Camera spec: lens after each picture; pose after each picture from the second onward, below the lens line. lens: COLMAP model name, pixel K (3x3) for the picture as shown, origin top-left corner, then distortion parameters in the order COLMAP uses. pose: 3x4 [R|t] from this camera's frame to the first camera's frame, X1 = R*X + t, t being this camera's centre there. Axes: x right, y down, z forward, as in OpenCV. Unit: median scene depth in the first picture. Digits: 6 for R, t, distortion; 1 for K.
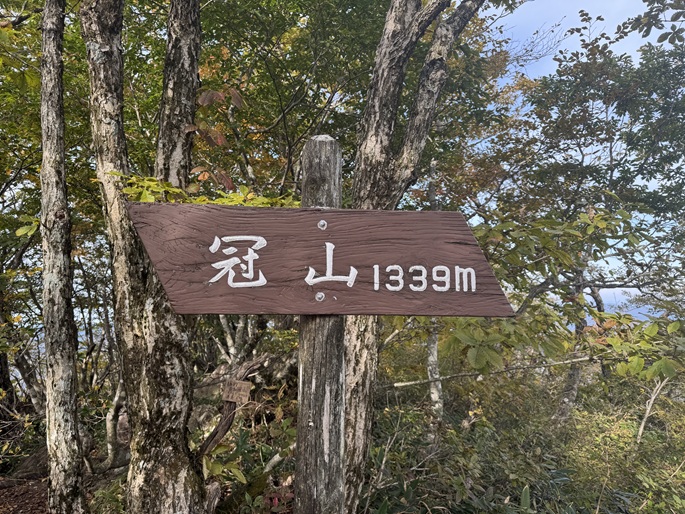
lens RADIAL K [[491.3, 0, 342.5], [0, 491.3, 257.0], [0, 0, 1]] dist [0.026565, -0.071167]
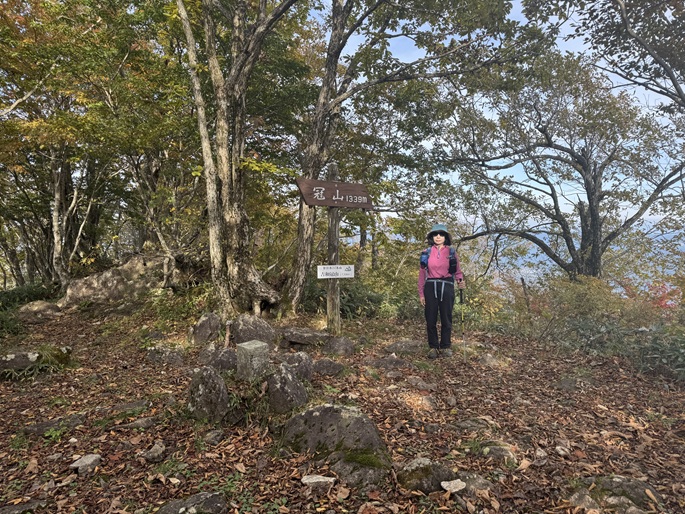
lens RADIAL K [[491.3, 0, 342.5], [0, 491.3, 257.0], [0, 0, 1]] dist [0.026565, -0.071167]
pose [[0.906853, -0.006007, 0.421405, -1.779019], [-0.058958, 0.988258, 0.140962, -0.057246], [-0.417303, -0.152676, 0.895850, -2.919637]]
